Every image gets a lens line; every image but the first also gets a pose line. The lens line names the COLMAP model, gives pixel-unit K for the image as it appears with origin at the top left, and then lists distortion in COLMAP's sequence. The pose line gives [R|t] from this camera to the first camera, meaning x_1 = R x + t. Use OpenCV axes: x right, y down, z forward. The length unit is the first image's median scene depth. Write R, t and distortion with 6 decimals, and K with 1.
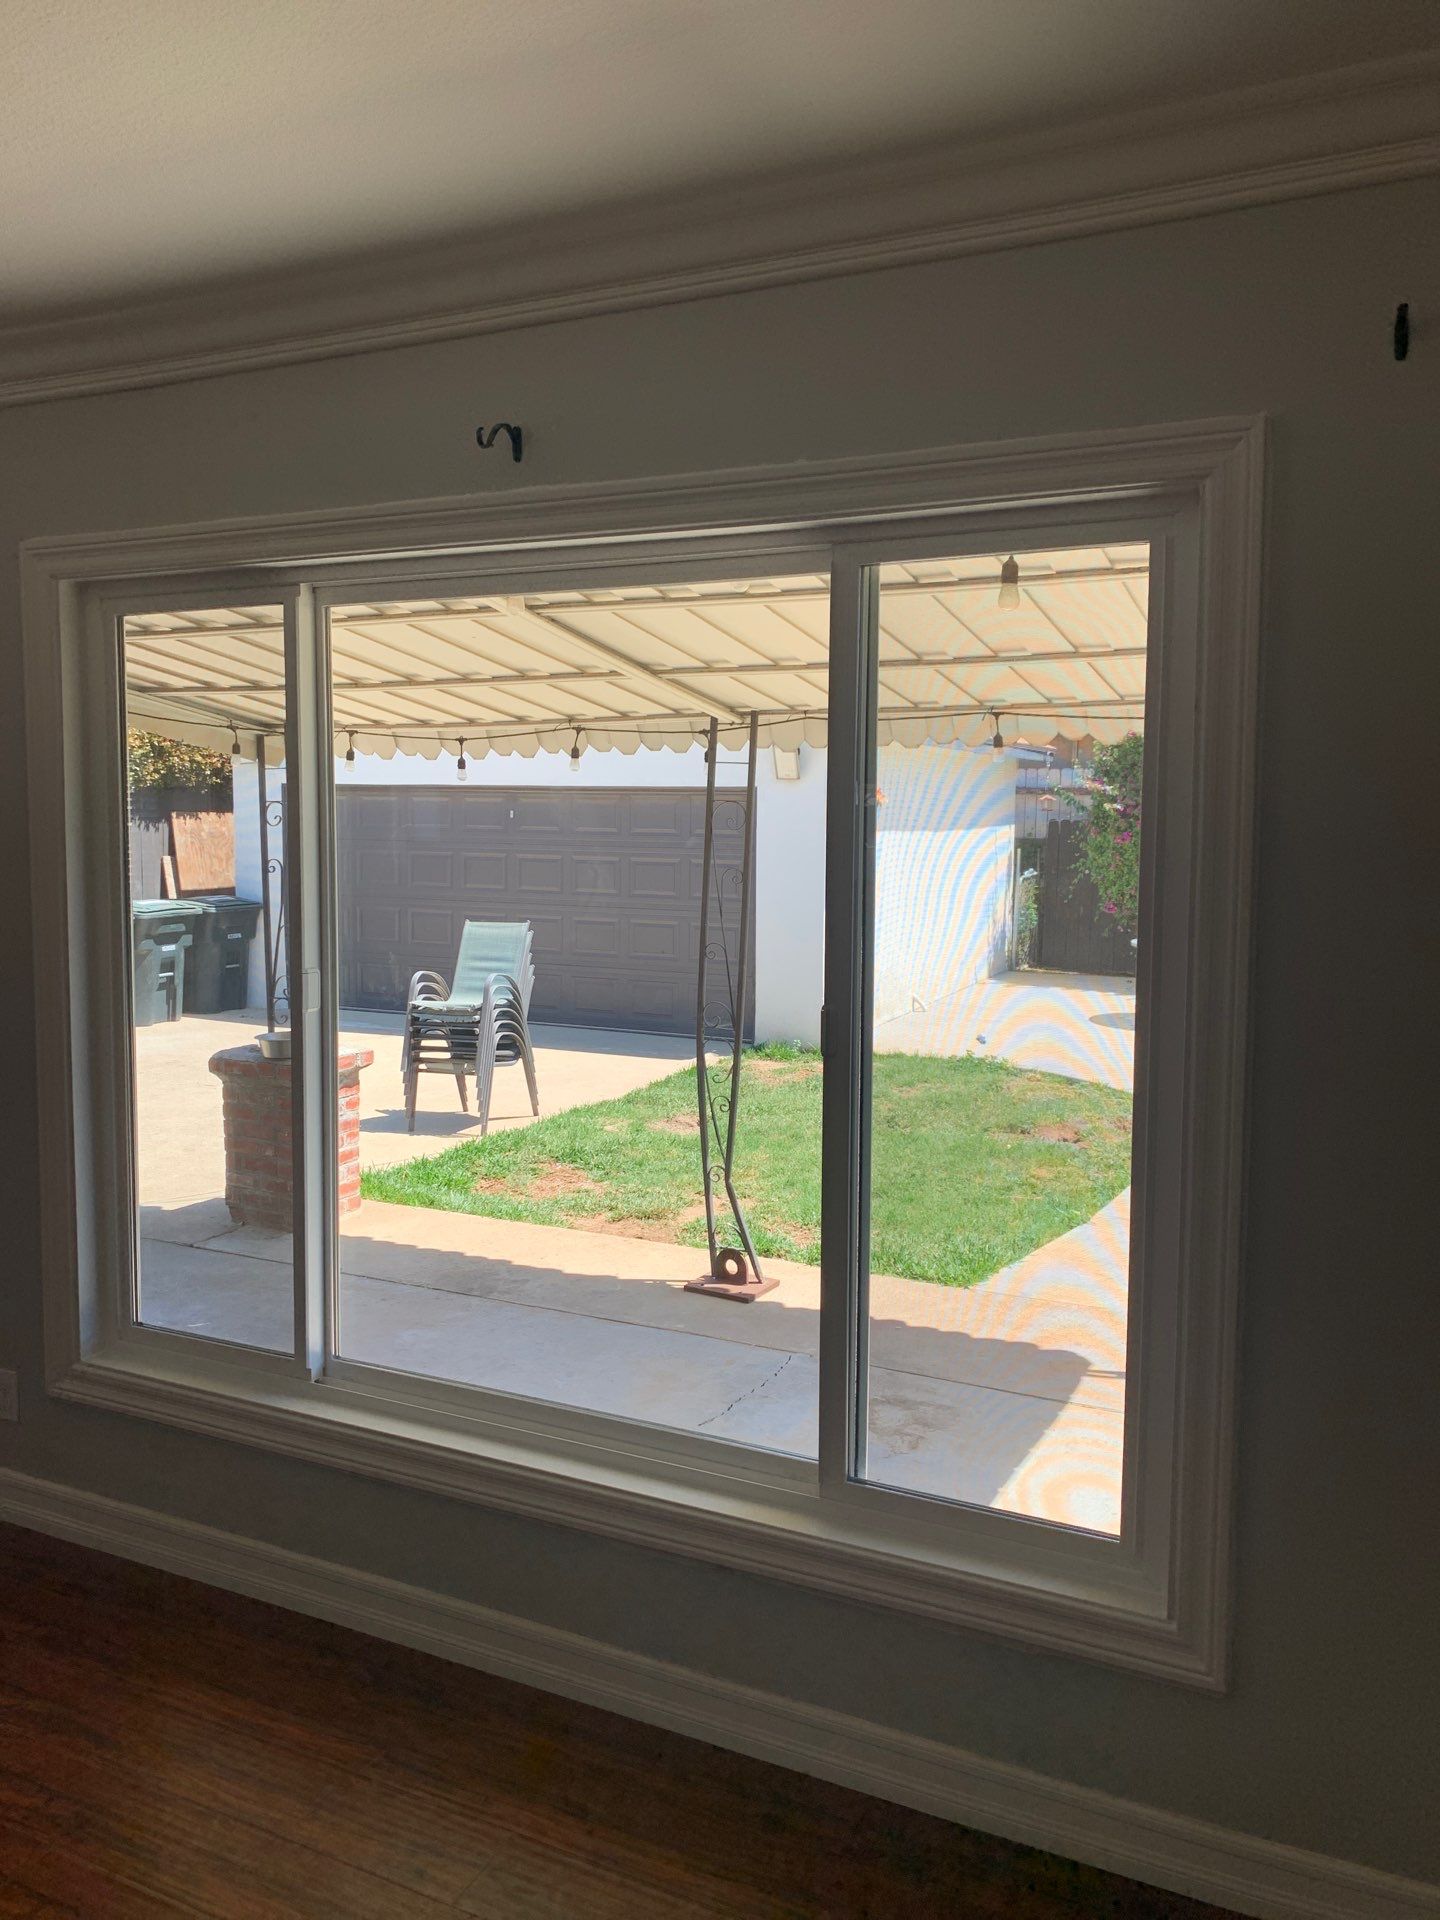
lens RADIAL K [[1473.2, 0, 718.3], [0, 1473.2, 964.1], [0, 0, 1]] dist [0.008960, -0.005669]
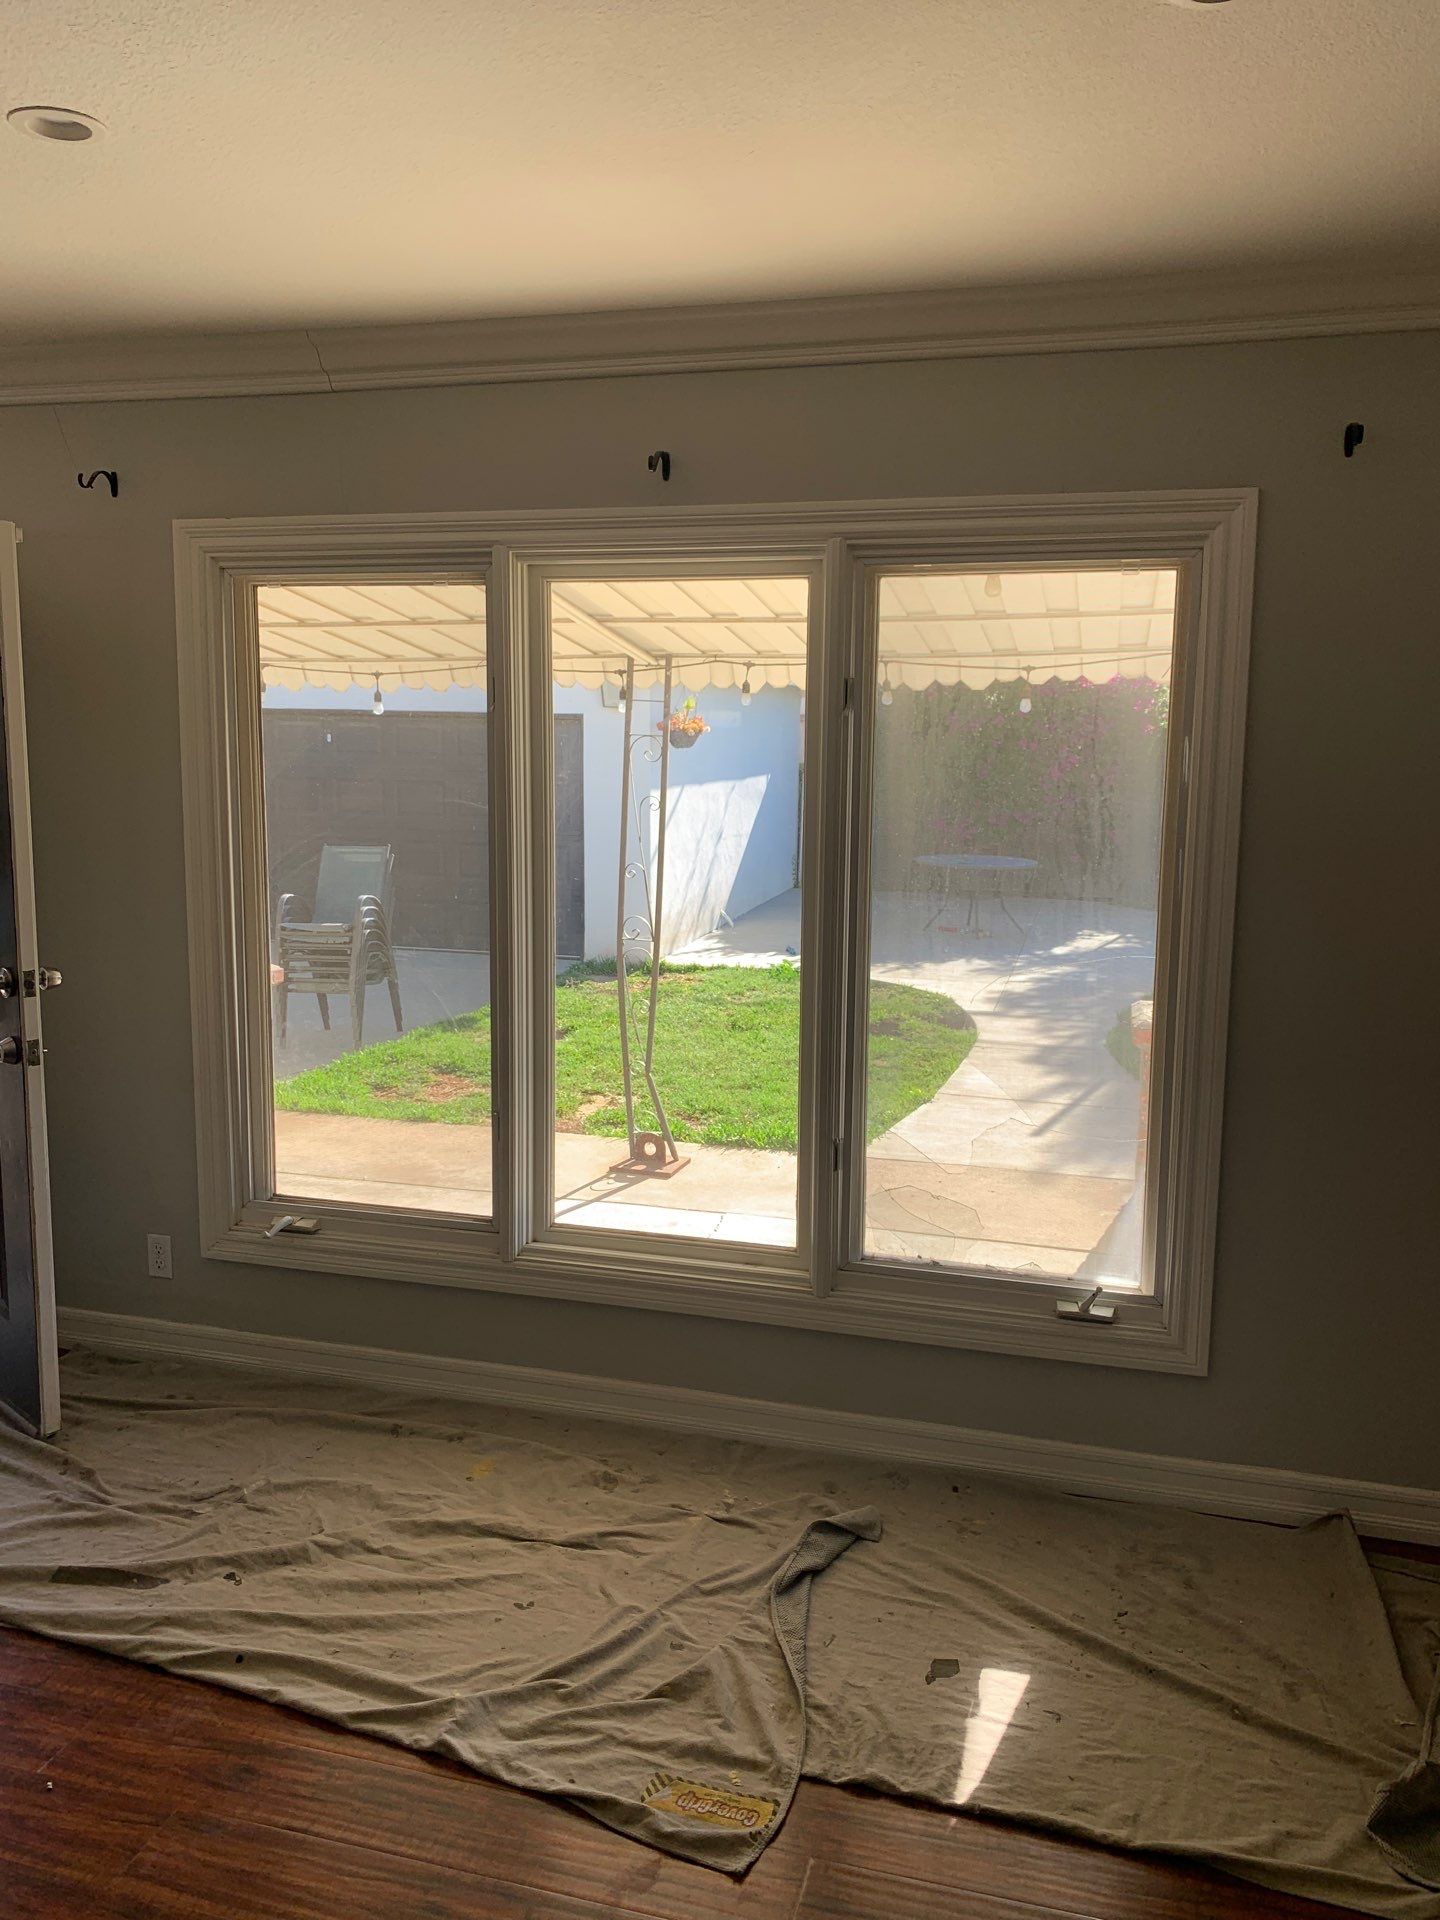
lens RADIAL K [[1473.2, 0, 728.9], [0, 1473.2, 958.9], [0, 0, 1]] dist [0.008960, -0.005669]
pose [[0.983280, -0.023386, 0.180593, -0.137272], [0.014216, 0.998551, 0.051907, 0.001888], [-0.181546, -0.048471, 0.982187, -0.116993]]
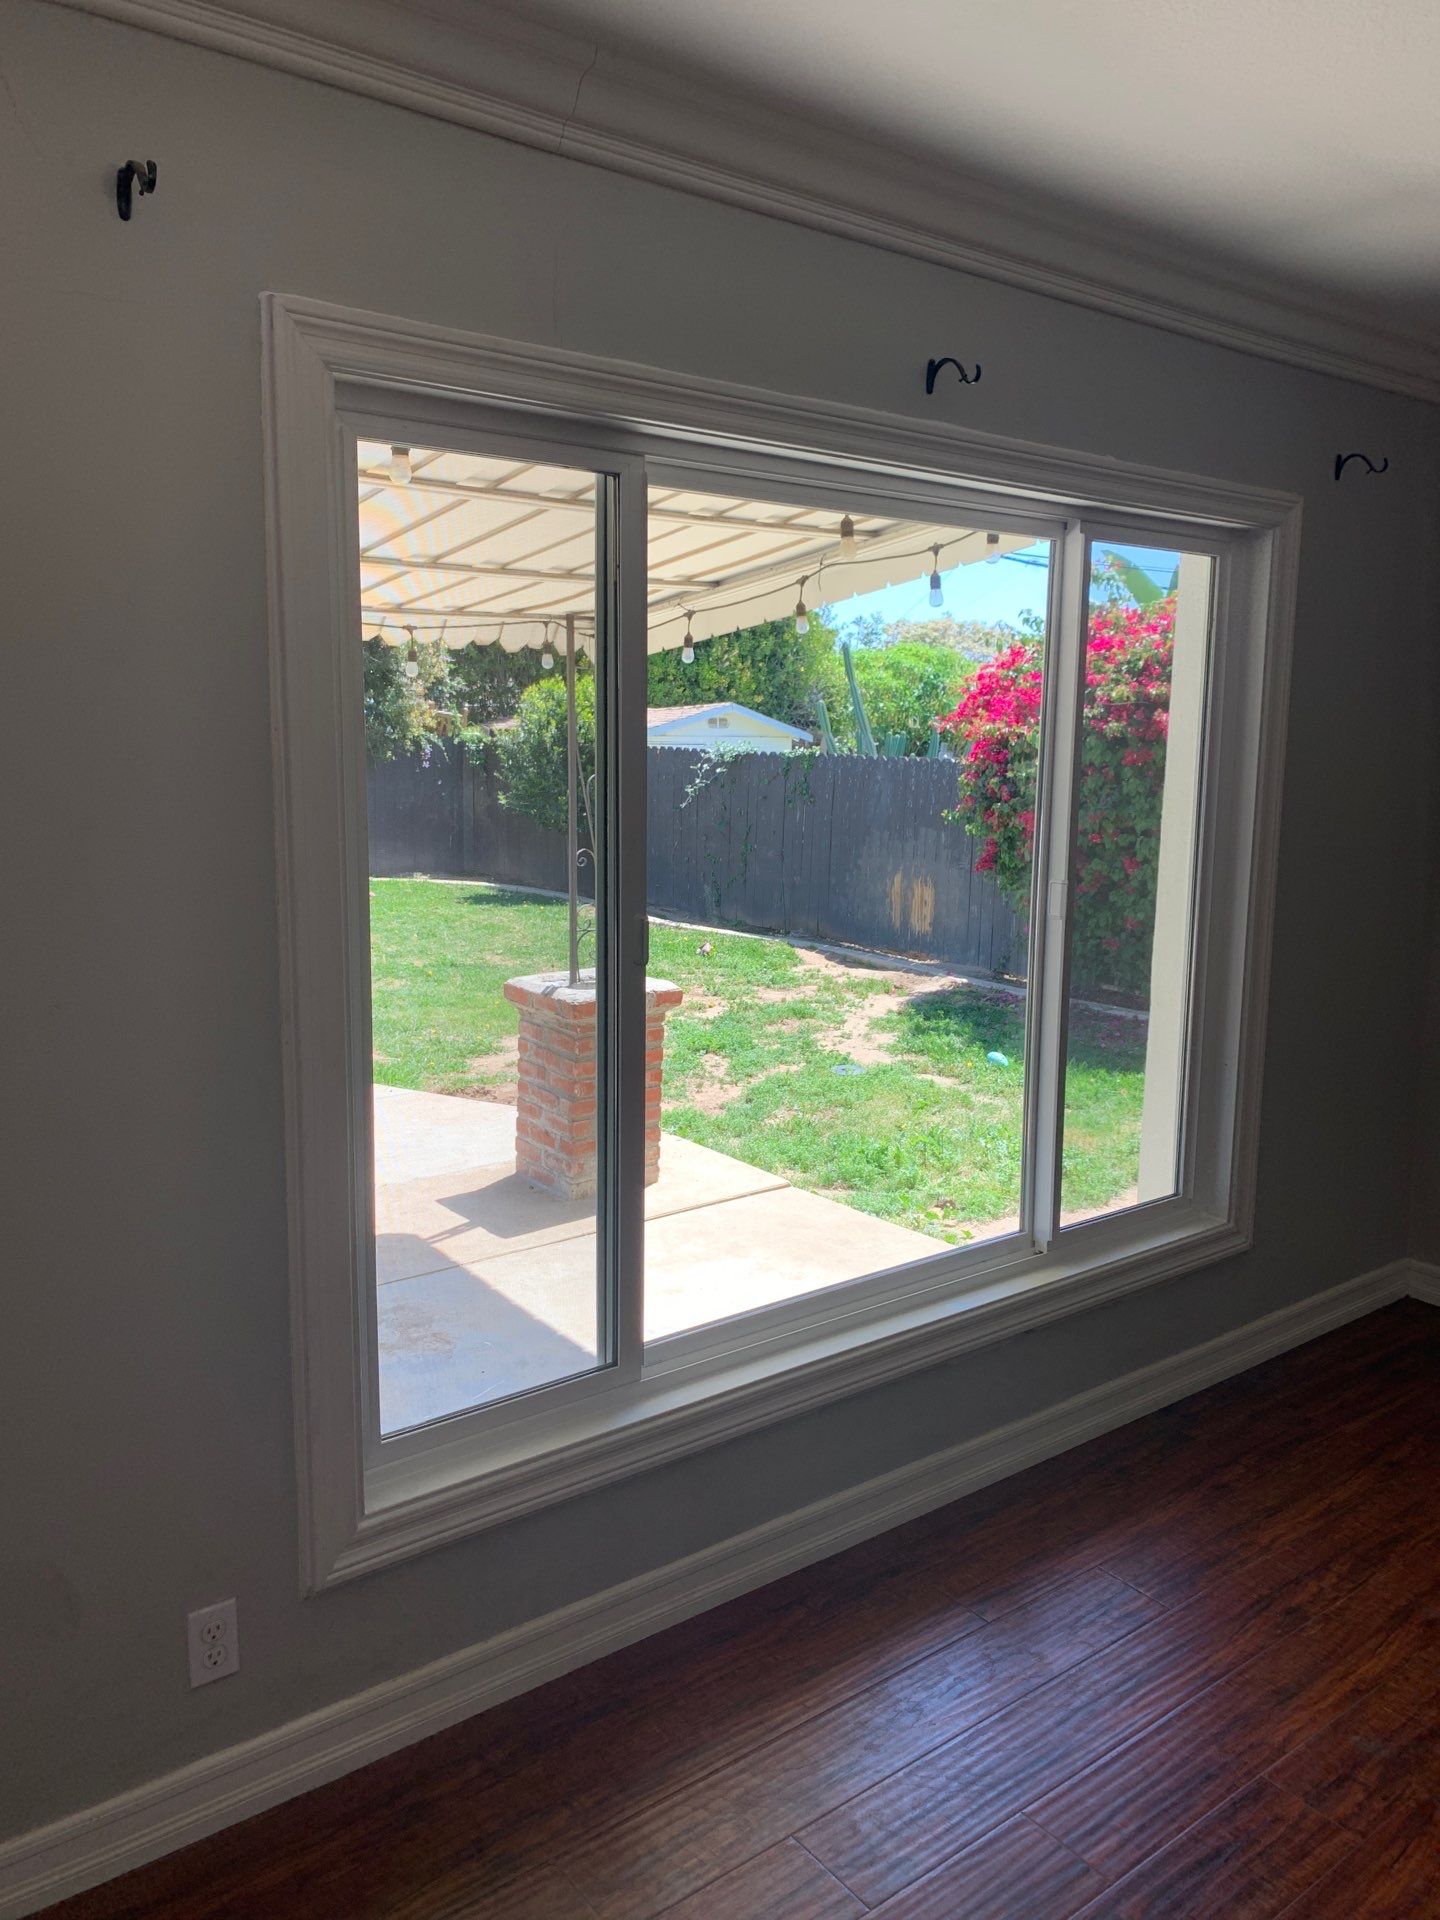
lens RADIAL K [[1473.2, 0, 709.3], [0, 1473.2, 964.2], [0, 0, 1]] dist [0.008960, -0.005669]
pose [[0.439738, -0.146735, 0.886058, -0.508352], [0.080397, 0.989034, 0.123888, -0.034822], [-0.894520, 0.016758, 0.446713, 0.287633]]
